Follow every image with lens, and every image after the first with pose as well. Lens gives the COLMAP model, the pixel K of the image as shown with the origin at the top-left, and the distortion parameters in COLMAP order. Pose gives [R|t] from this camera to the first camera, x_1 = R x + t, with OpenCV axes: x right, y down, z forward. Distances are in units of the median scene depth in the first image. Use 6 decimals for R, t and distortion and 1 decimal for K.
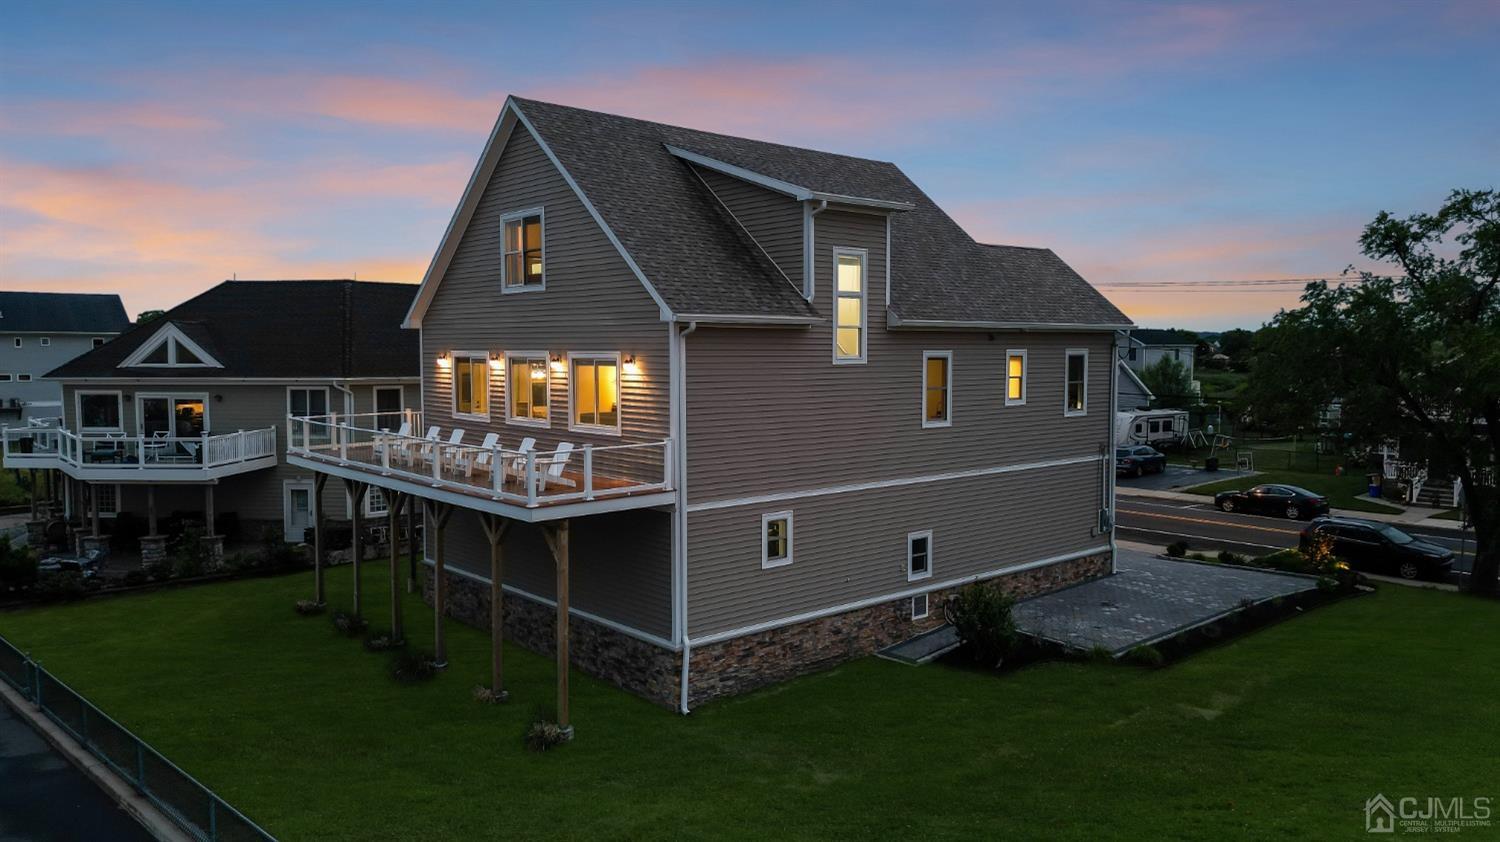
lens RADIAL K [[1053.0, 0, 750.0], [0, 1053.0, 421.0], [0, 0, 1]] dist [0.058740, -0.053232]
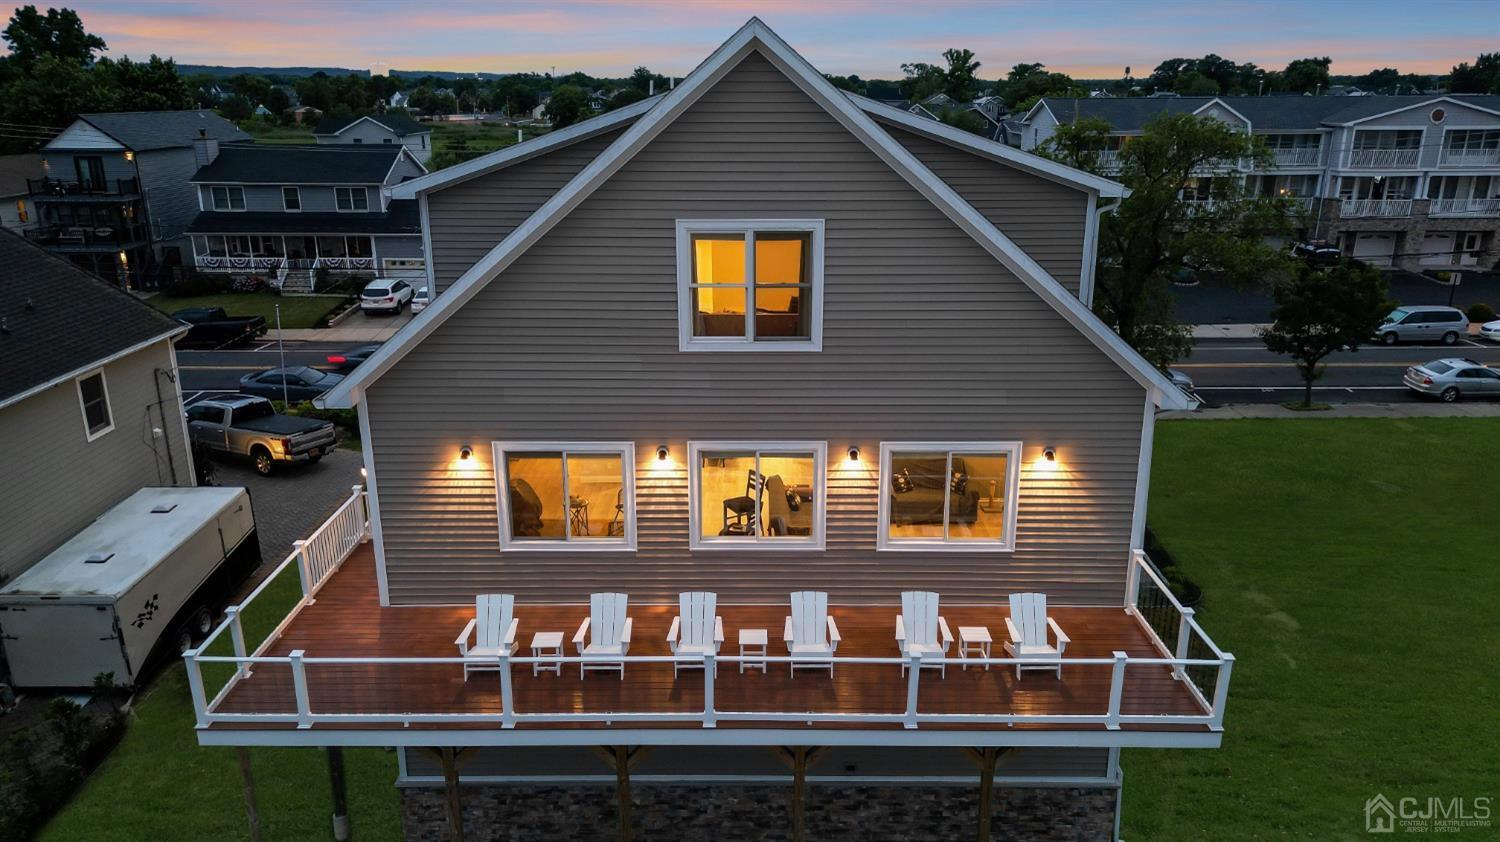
lens RADIAL K [[1053.0, 0, 750.0], [0, 1053.0, 421.0], [0, 0, 1]] dist [0.058740, -0.053232]
pose [[0.659067, -0.228223, 0.716620, -0.591621], [0.052188, 0.964427, 0.259147, -0.215649], [-0.750271, -0.133396, 0.647532, 0.534071]]
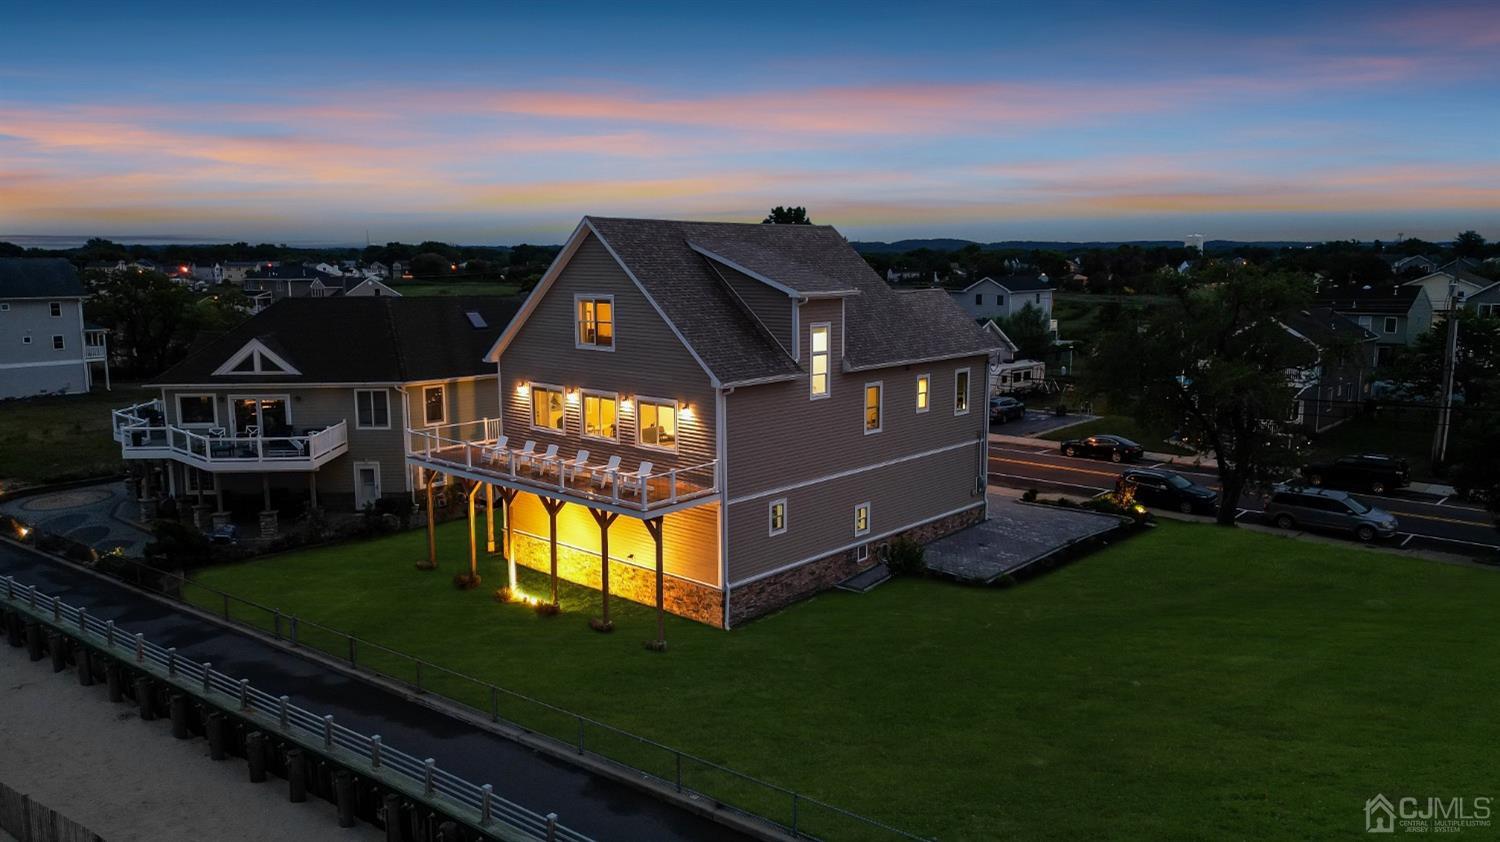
lens RADIAL K [[1053.0, 0, 750.0], [0, 1053.0, 421.0], [0, 0, 1]] dist [0.058740, -0.053232]
pose [[0.993321, -0.020506, 0.113551, -0.151902], [0.011022, 0.996444, 0.083529, -0.127866], [-0.114860, -0.081720, 0.990015, -0.416402]]
